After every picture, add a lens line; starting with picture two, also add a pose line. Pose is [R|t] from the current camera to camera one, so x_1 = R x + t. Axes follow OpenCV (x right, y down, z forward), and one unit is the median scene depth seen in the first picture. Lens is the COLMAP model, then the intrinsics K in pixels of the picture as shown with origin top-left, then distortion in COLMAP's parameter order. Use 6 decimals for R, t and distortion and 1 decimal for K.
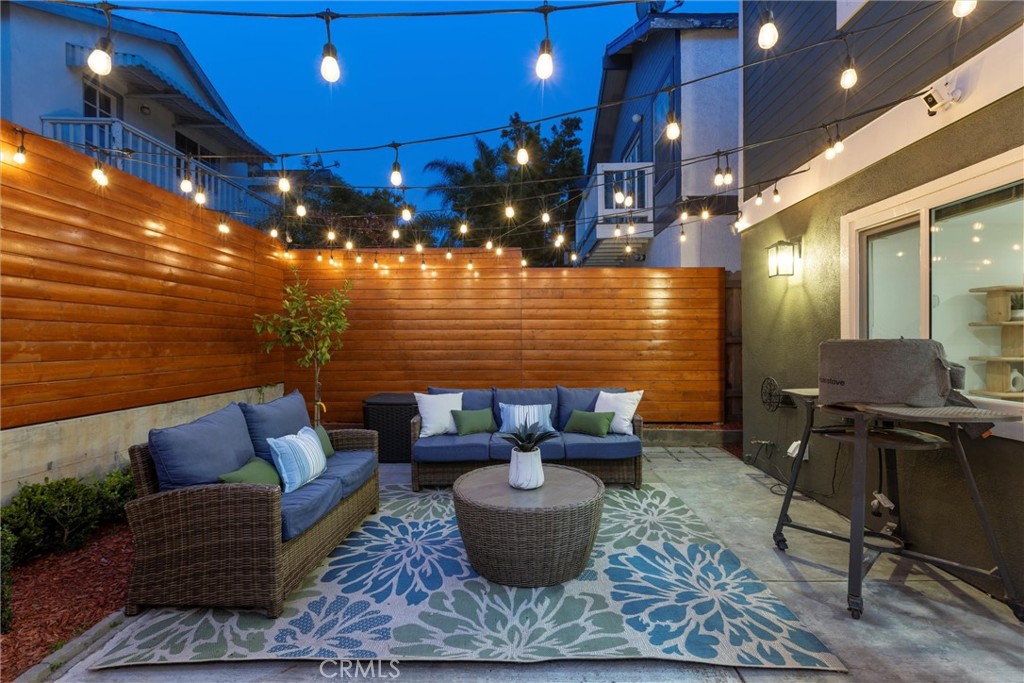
lens RADIAL K [[456.2, 0, 512.0], [0, 456.2, 341.5], [0, 0, 1]] dist [0.000223, 0.000221]
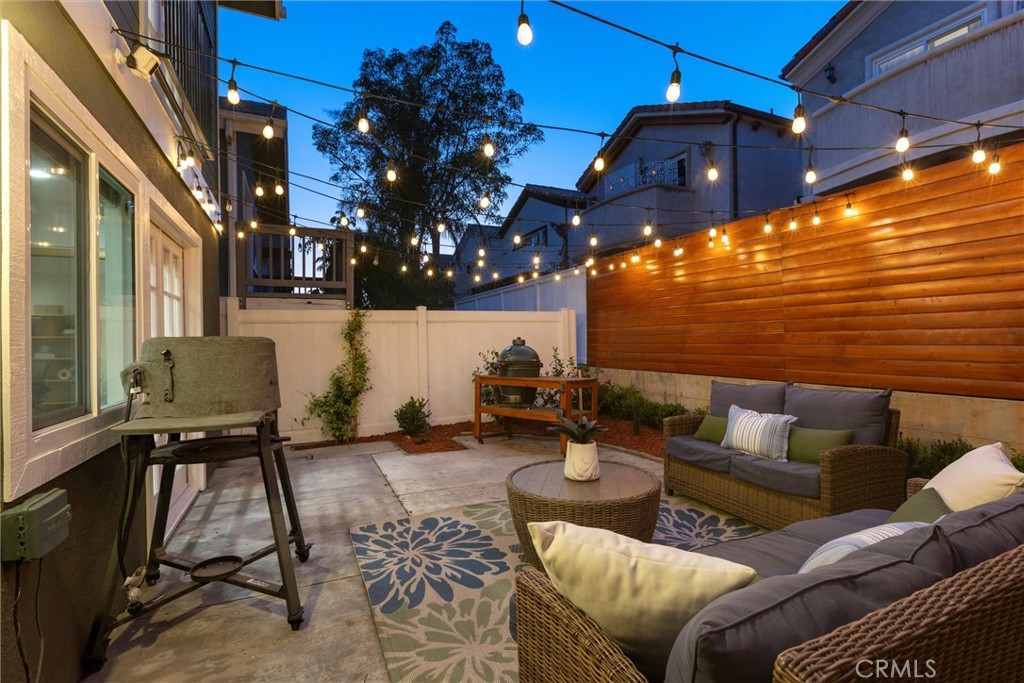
lens RADIAL K [[468.8, 0, 517.7], [0, 468.8, 336.7], [0, 0, 1]] dist [-0.001681, -0.000059]
pose [[-0.892196, 0.013817, -0.451437, 0.622624], [0.018071, 0.999824, -0.005114, 0.008396], [0.451287, -0.012720, -0.892288, 1.871884]]
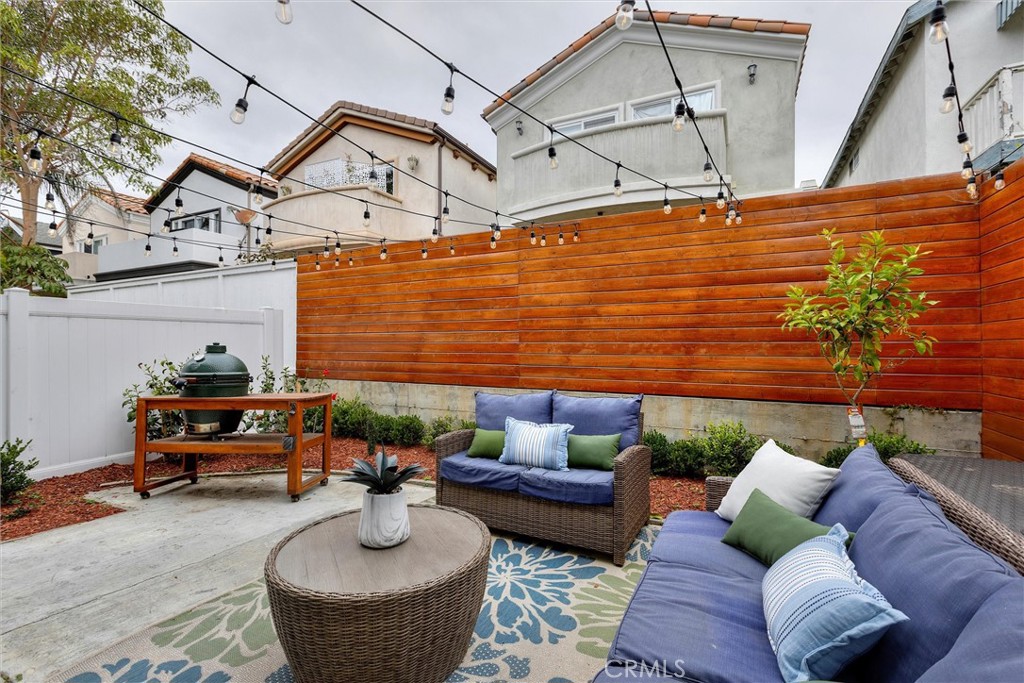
lens RADIAL K [[451.6, 0, 512.0], [0, 451.6, 341.5], [0, 0, 1]] dist [-0.000693, -0.000536]
pose [[-0.423939, -0.004493, -0.905680, 0.595725], [0.000007, 0.999988, -0.004964, 0.006495], [0.905691, -0.002111, -0.423933, 1.491915]]
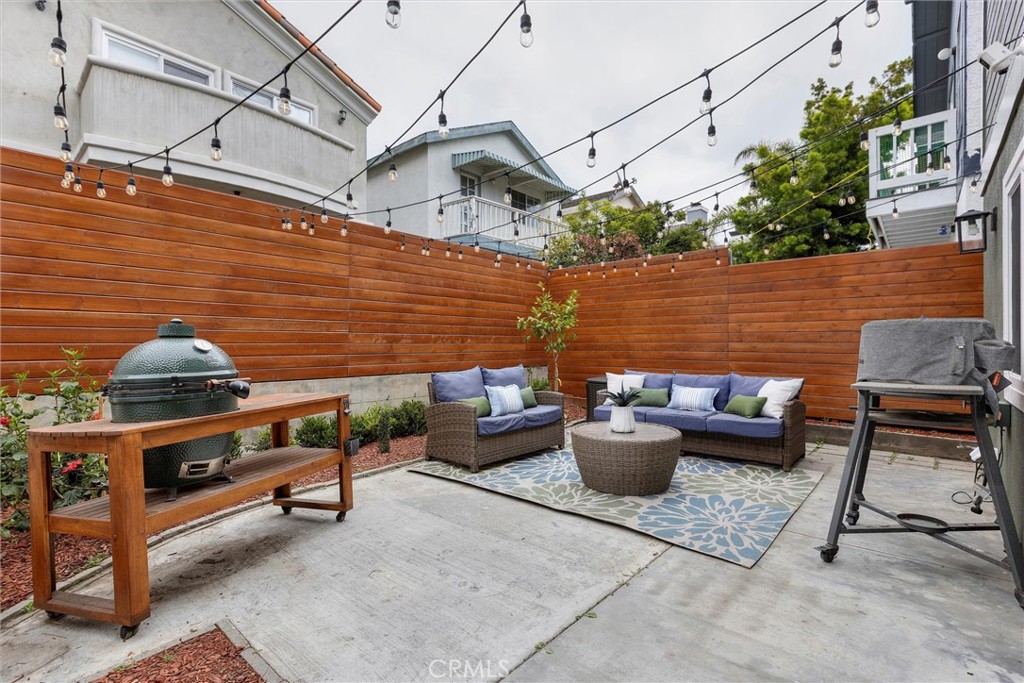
lens RADIAL K [[463.1, 0, 512.0], [0, 463.1, 341.5], [0, 0, 1]] dist [0.000866, 0.000715]
pose [[0.762228, -0.000311, -0.647309, 0.702786], [-0.002080, 0.999994, -0.002929, 0.043108], [0.647305, 0.003579, 0.762222, -0.316327]]
